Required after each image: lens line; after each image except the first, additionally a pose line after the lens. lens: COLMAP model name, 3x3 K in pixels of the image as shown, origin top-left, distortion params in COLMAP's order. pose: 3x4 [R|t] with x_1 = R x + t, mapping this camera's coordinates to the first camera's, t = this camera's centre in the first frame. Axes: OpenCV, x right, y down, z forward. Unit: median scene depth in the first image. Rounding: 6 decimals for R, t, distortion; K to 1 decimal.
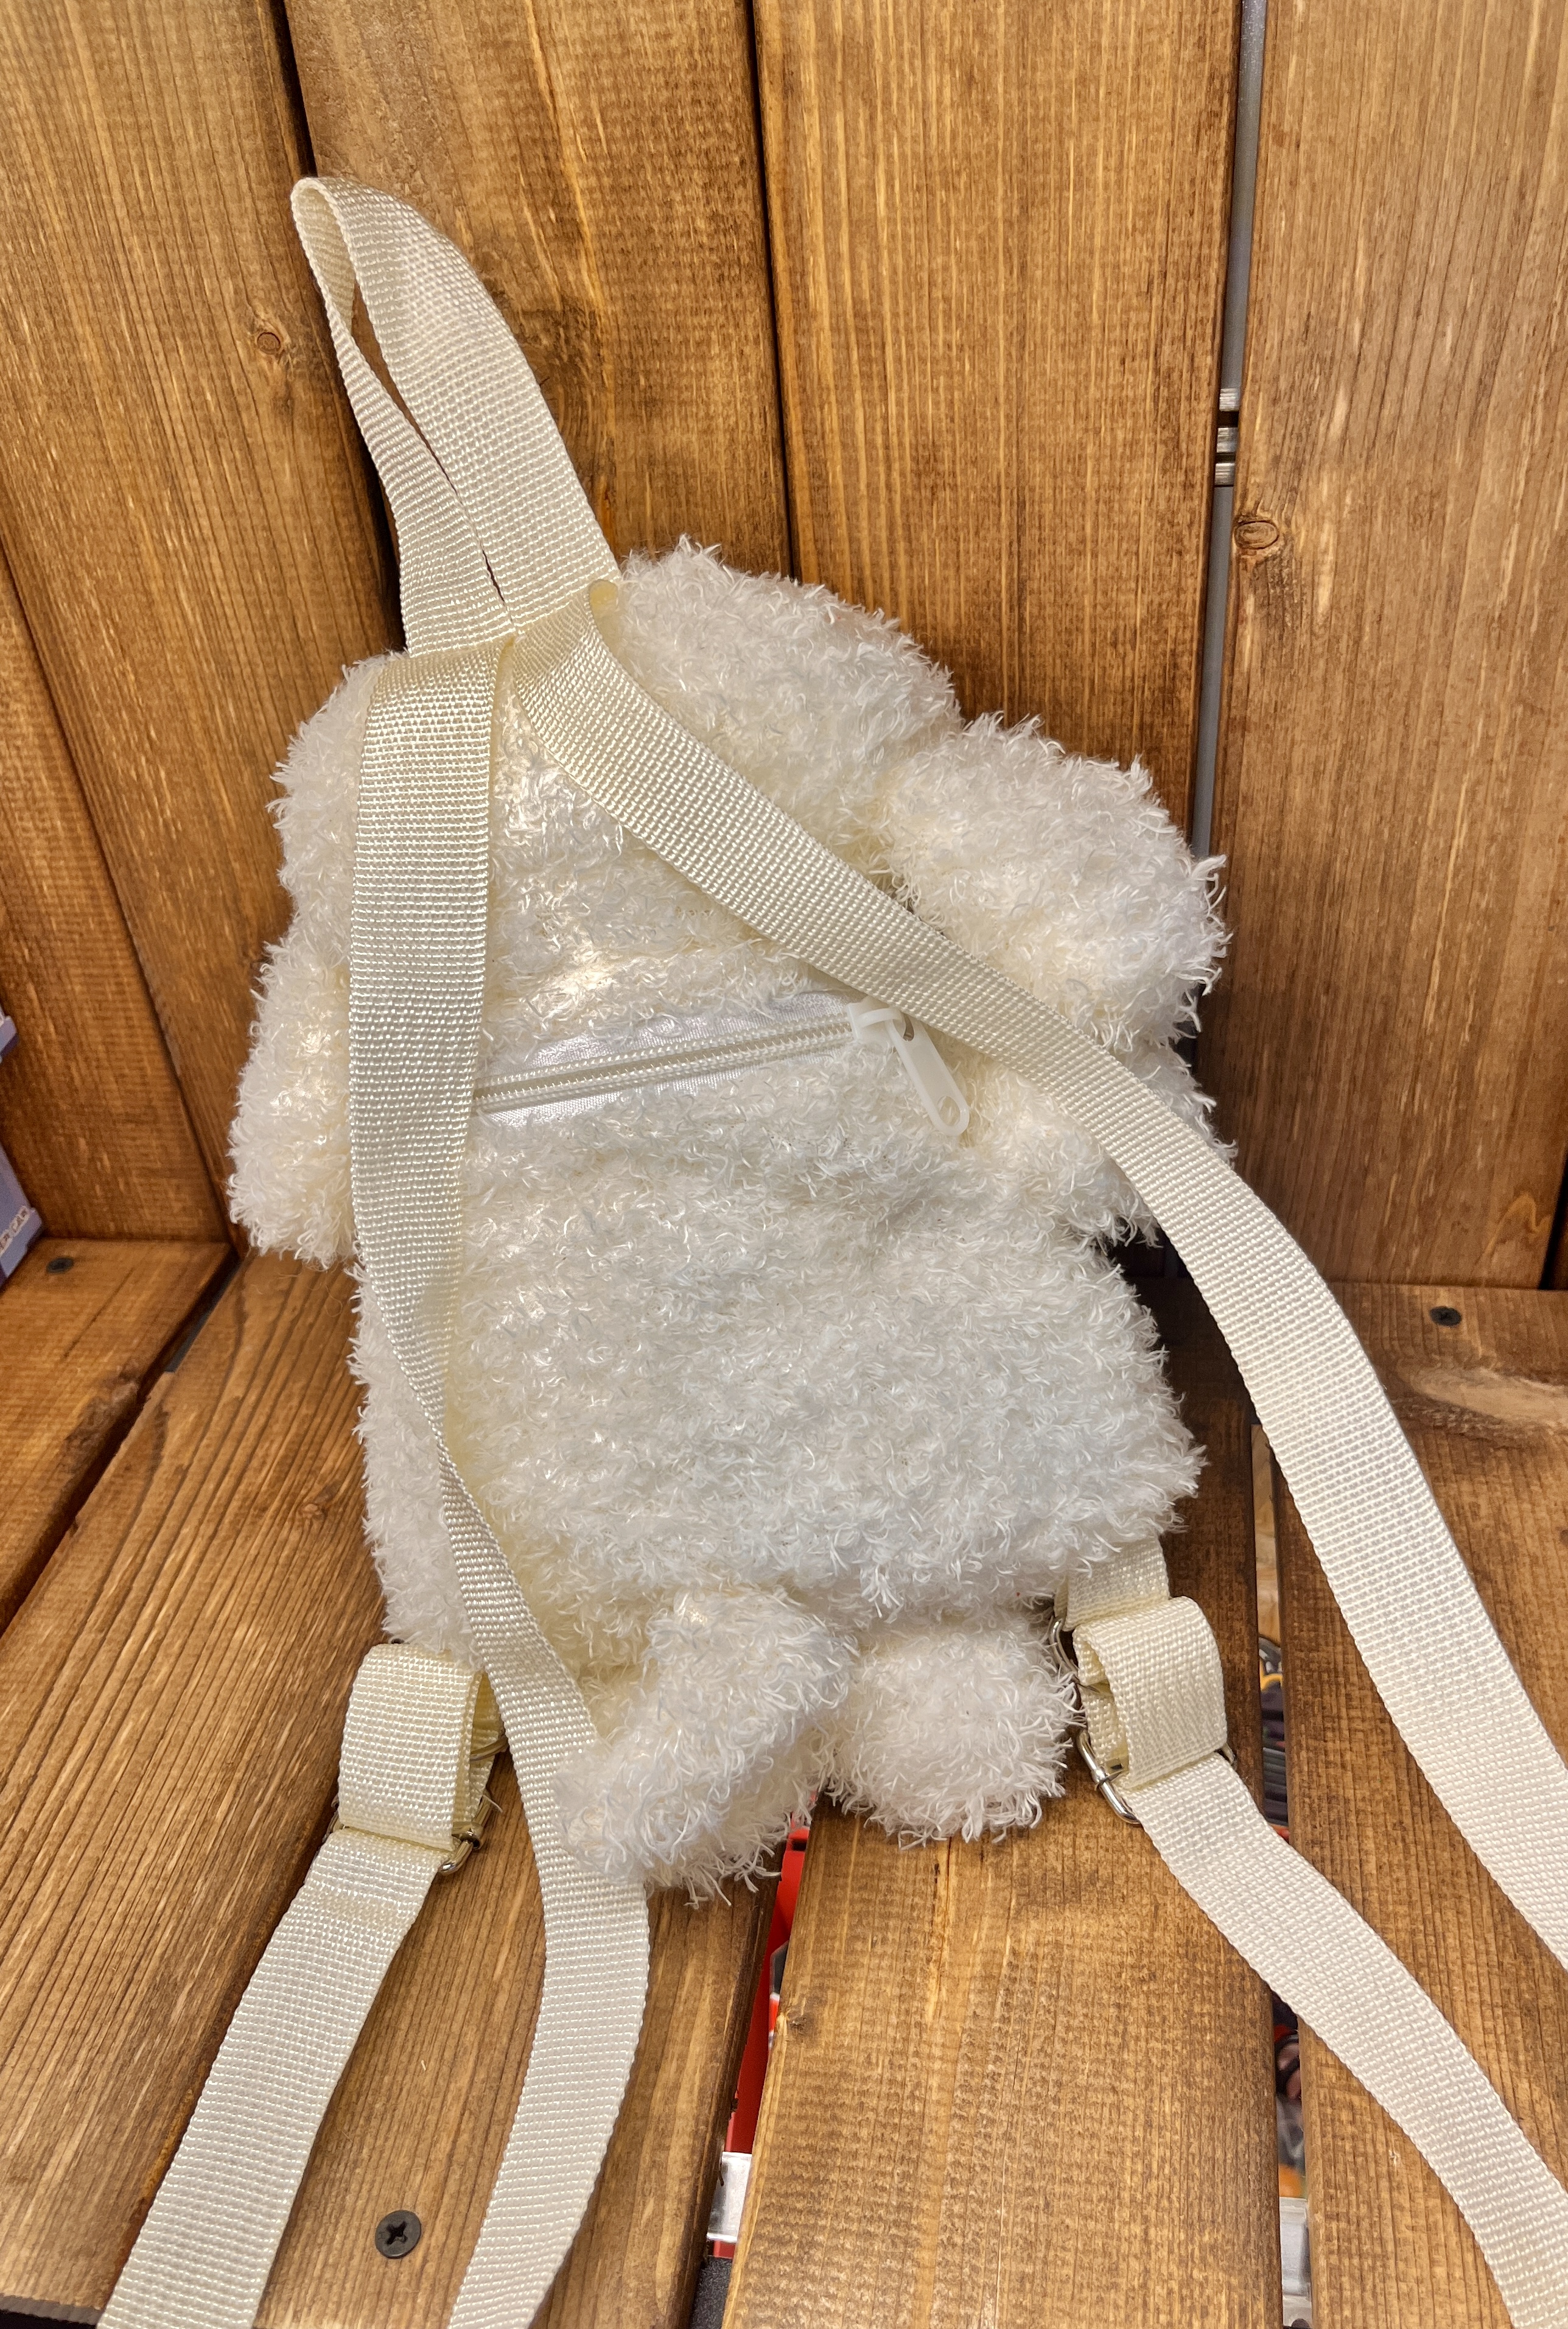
lens RADIAL K [[1899.1, 0, 849.7], [0, 1899.1, 1234.7], [0, 0, 1]] dist [0.024299, -0.020596]
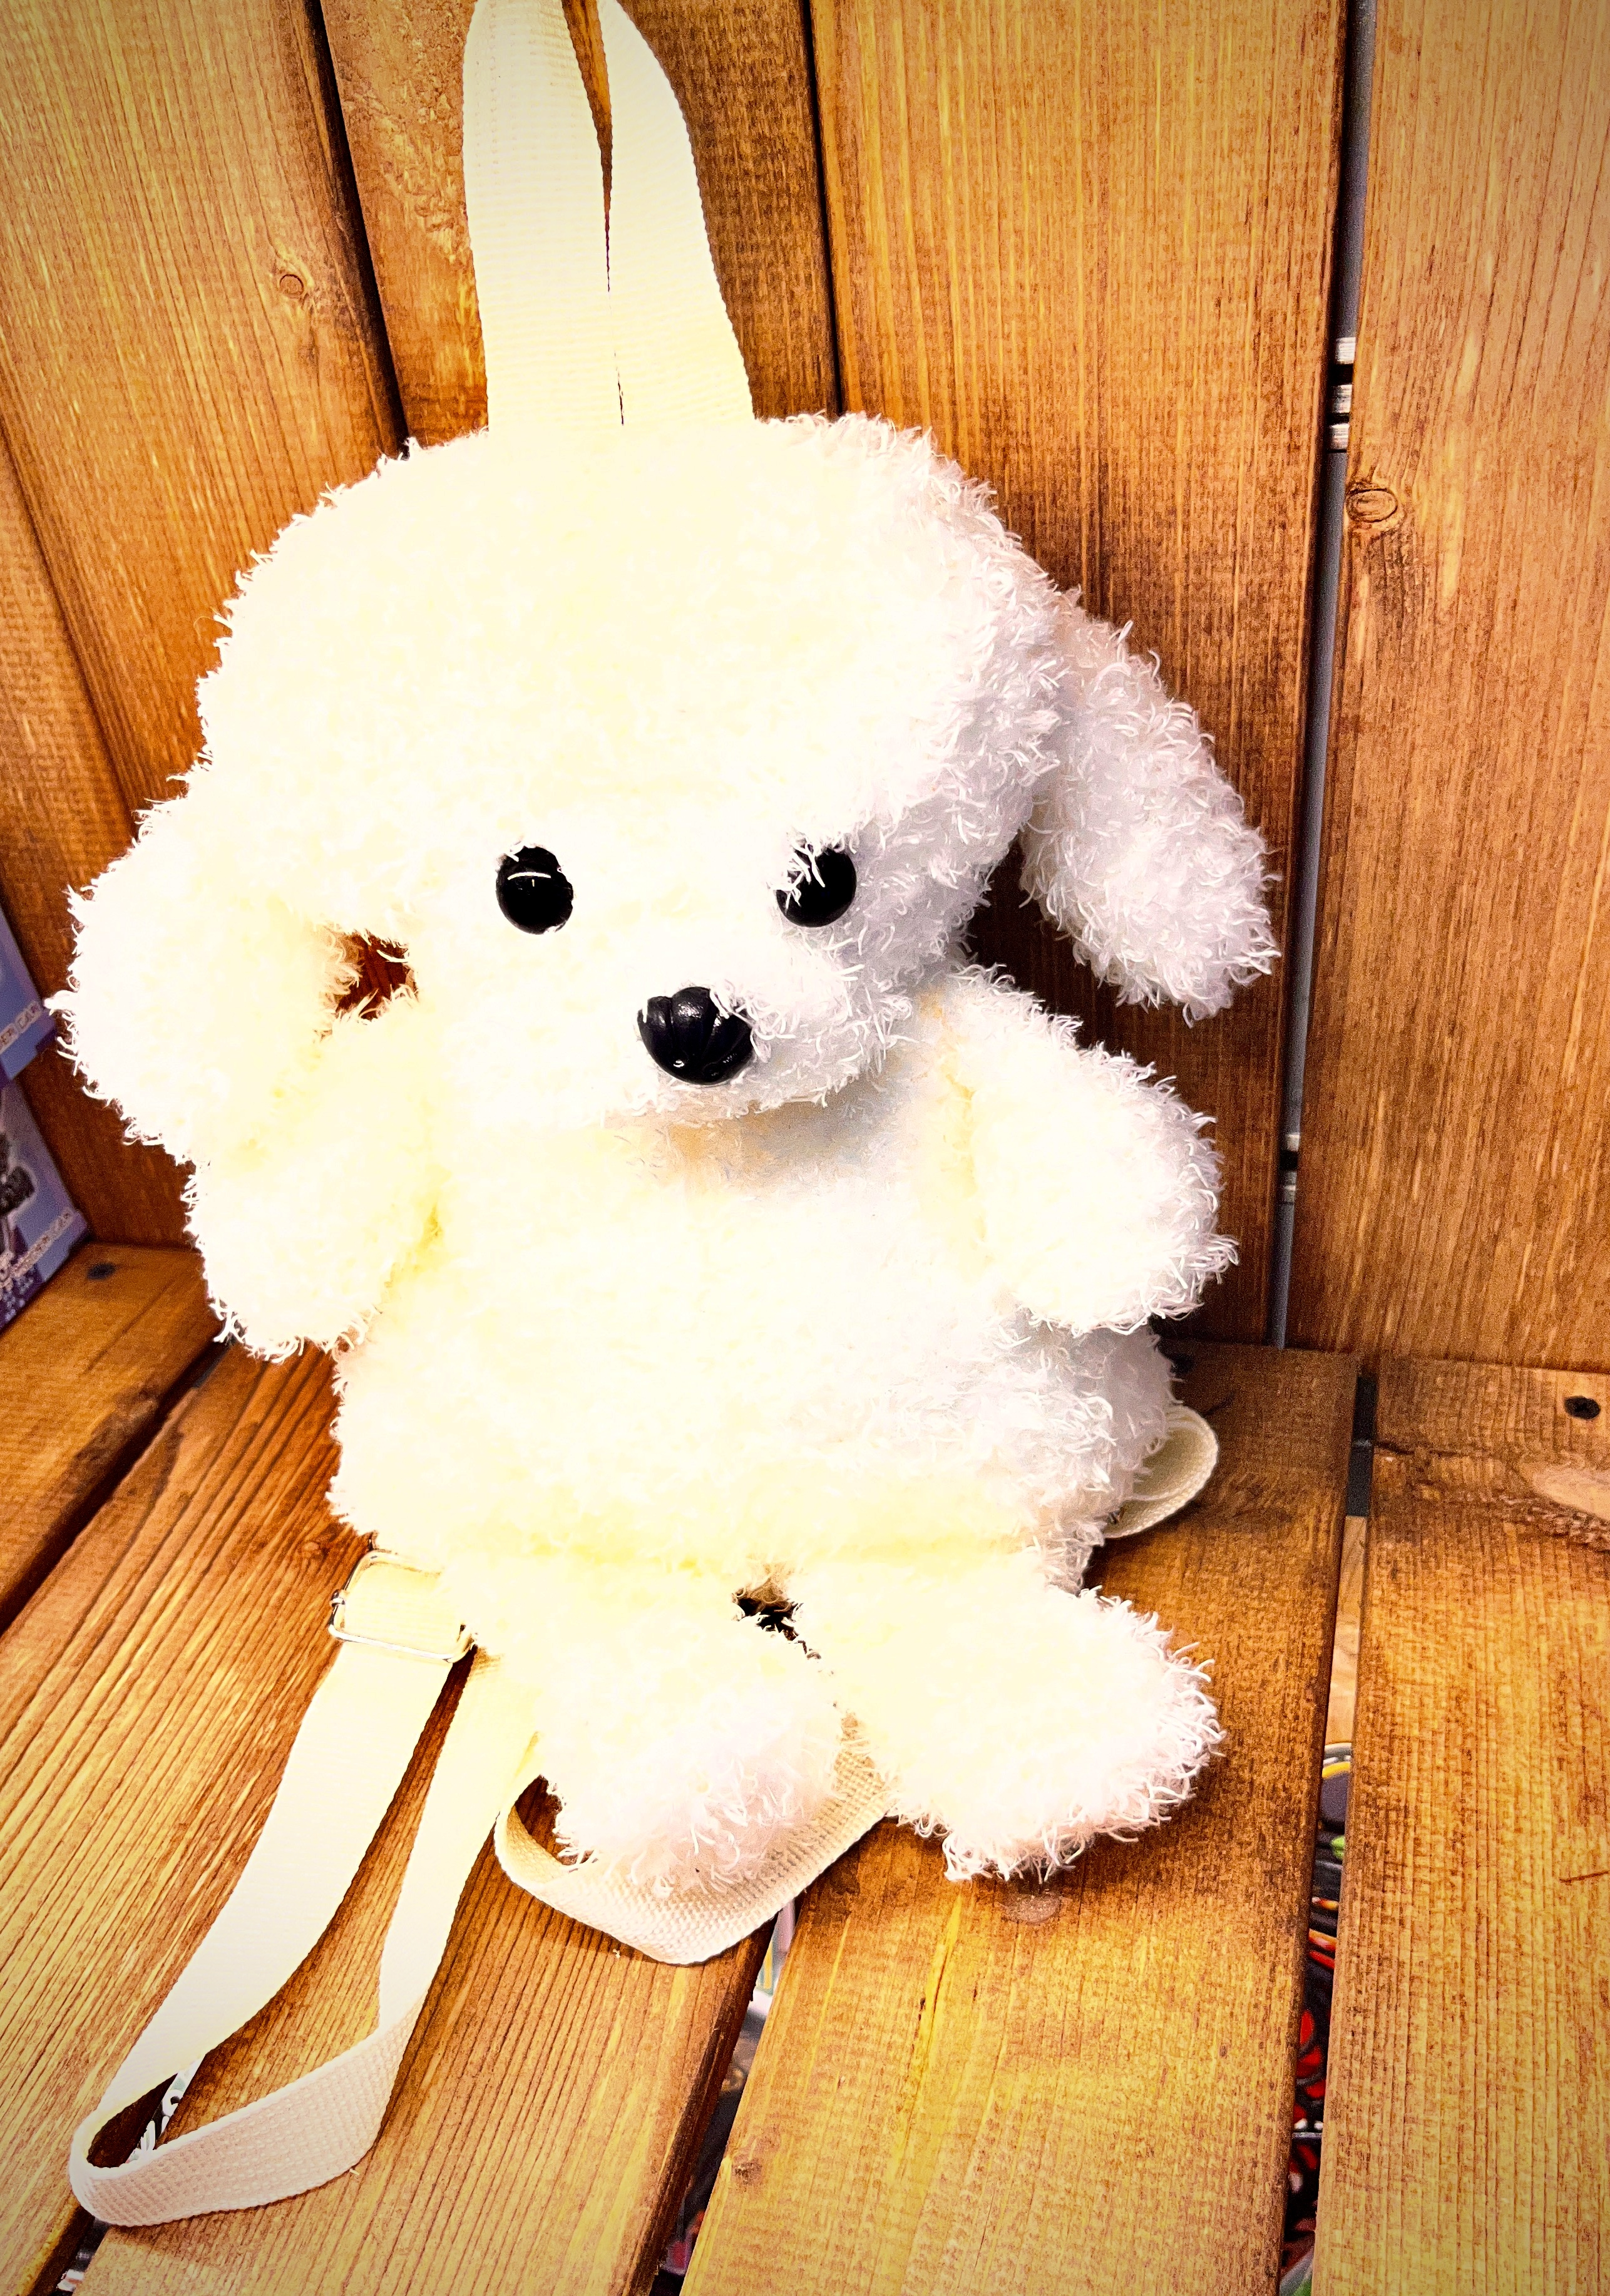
lens RADIAL K [[1953.4, 0, 877.8], [0, 1953.4, 1269.3], [0, 0, 1]] dist [0.036734, -0.053097]
pose [[0.994253, 0.048817, -0.095282, 0.090892], [-0.048819, 0.998805, 0.002313, -0.009056], [0.095281, 0.002352, 0.995448, 0.084144]]
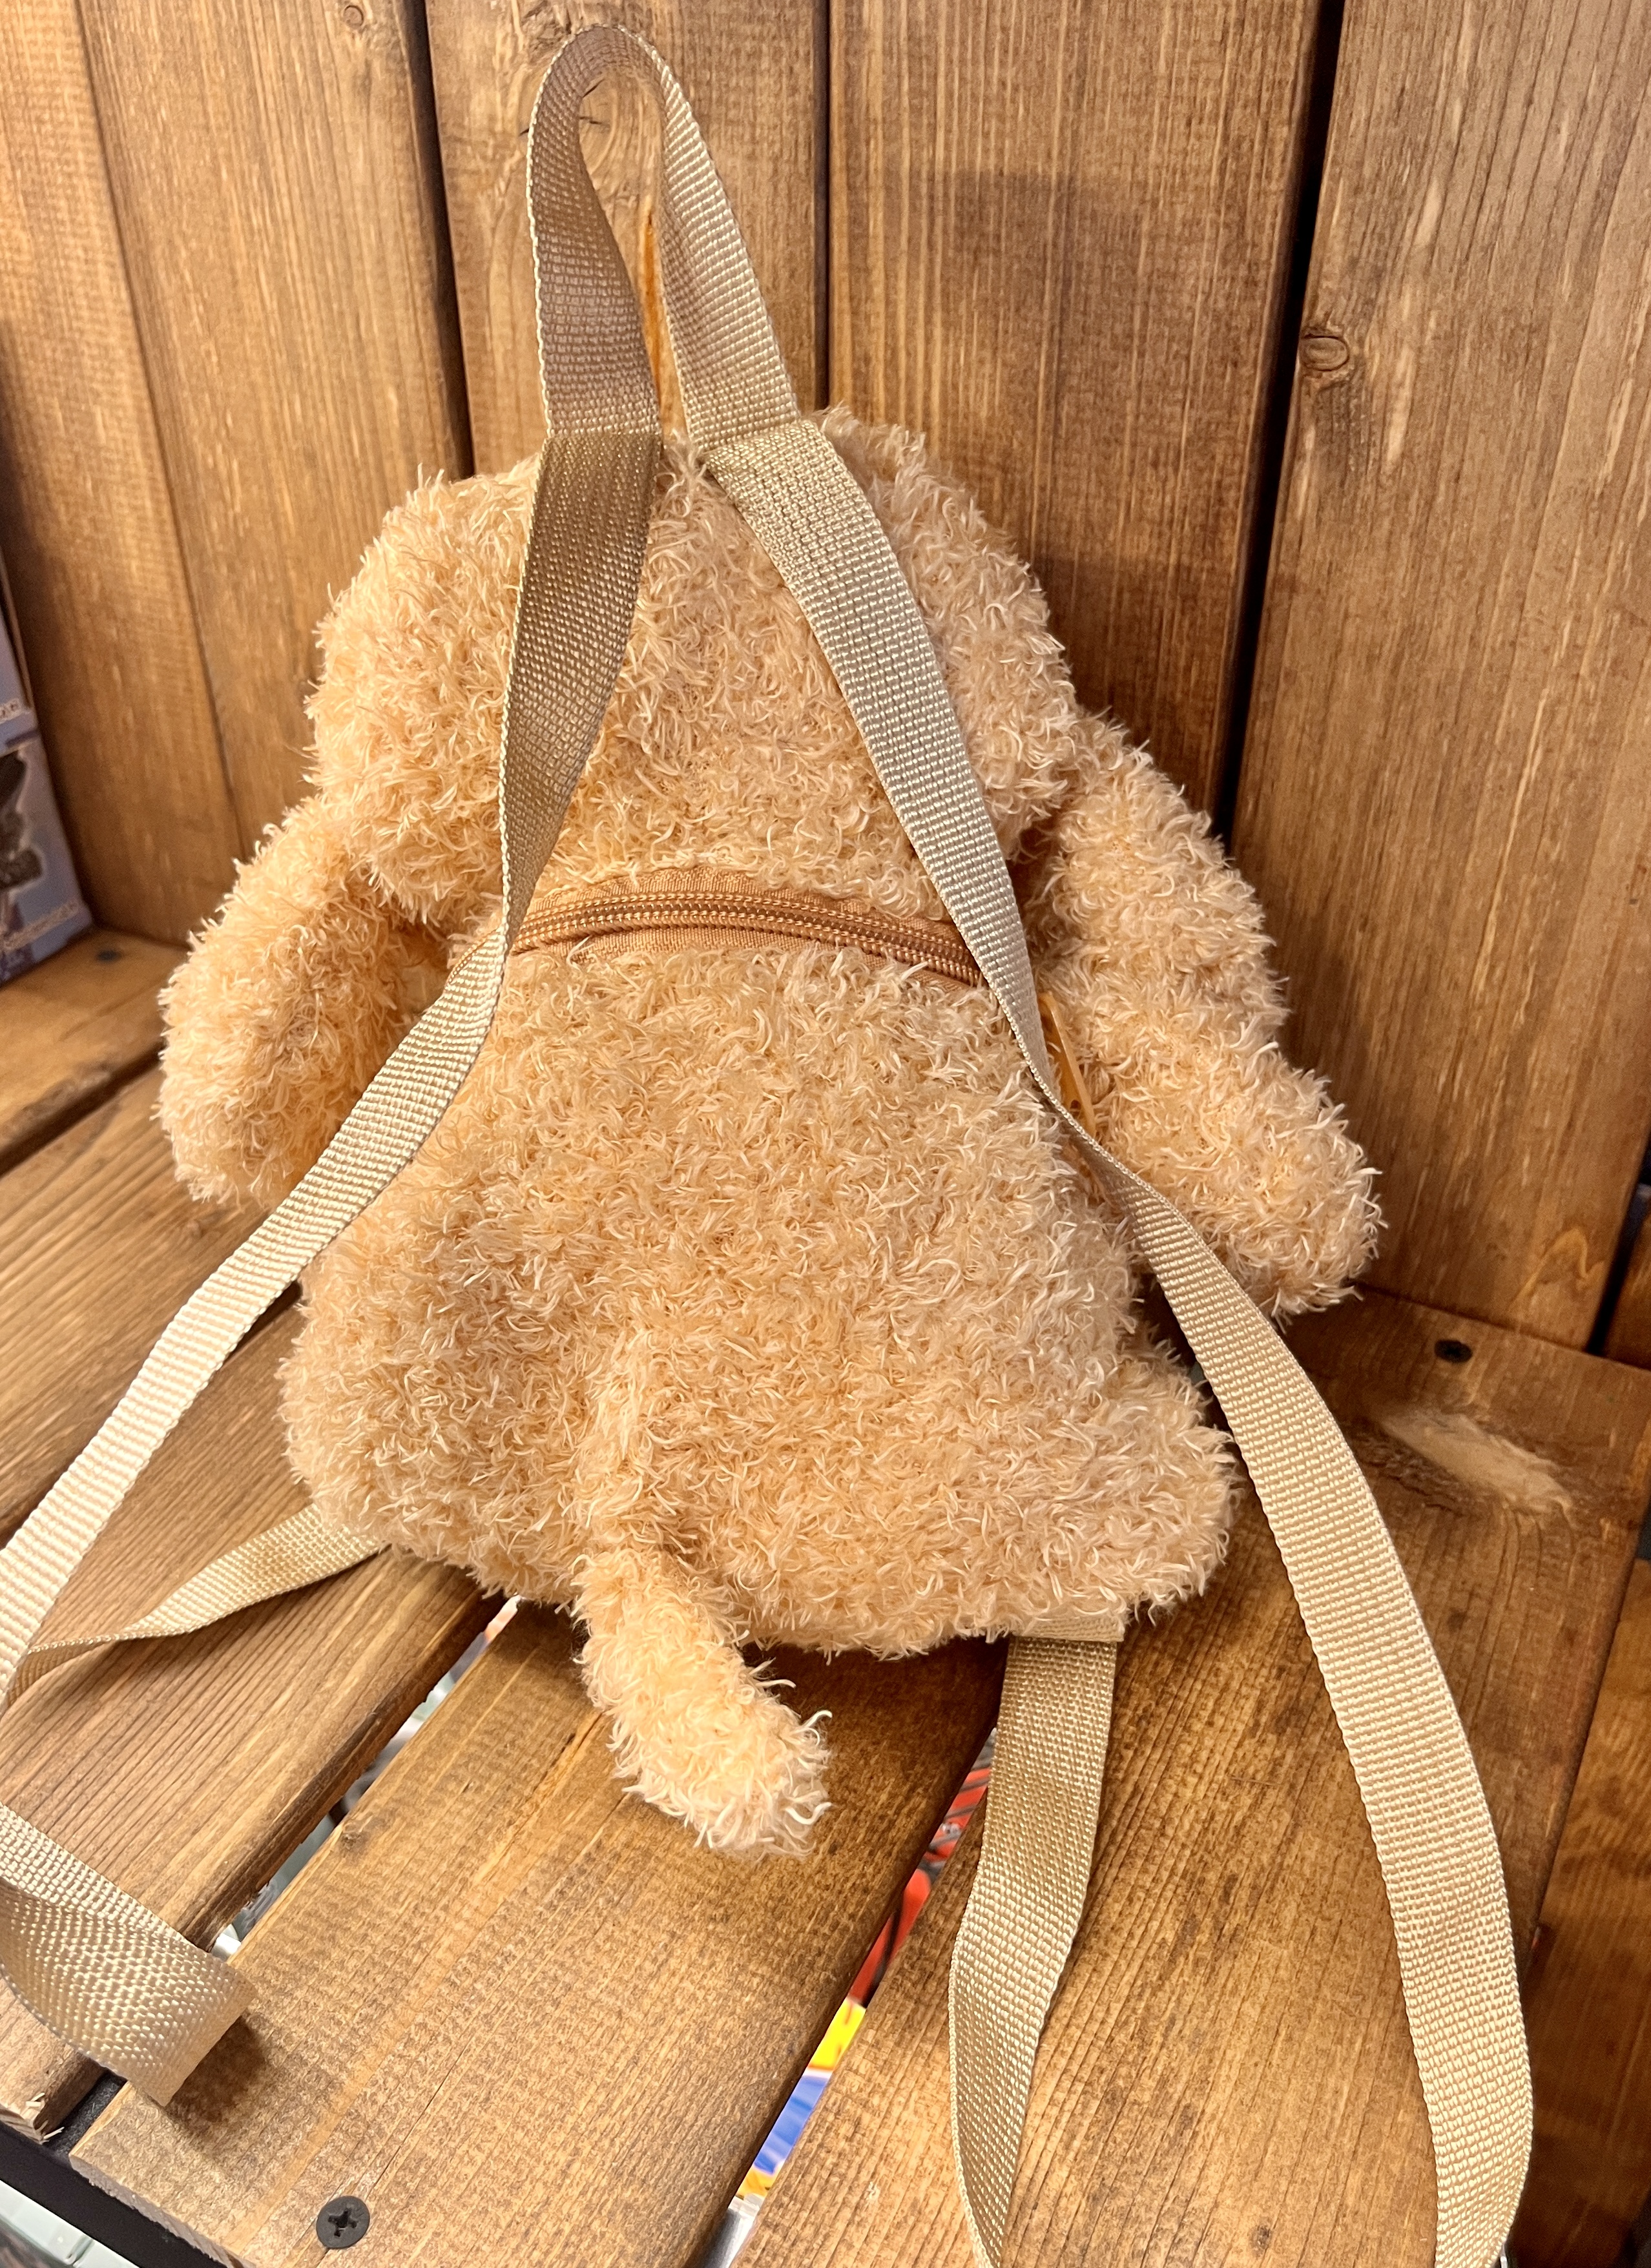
lens RADIAL K [[2018.2, 0, 795.4], [0, 2018.2, 1197.7], [0, 0, 1]] dist [0.039443, -0.056864]
pose [[0.938120, 0.243953, -0.245800, 0.304957], [-0.244842, 0.969175, 0.027429, 0.029558], [0.244914, 0.034450, 0.968933, 0.079940]]
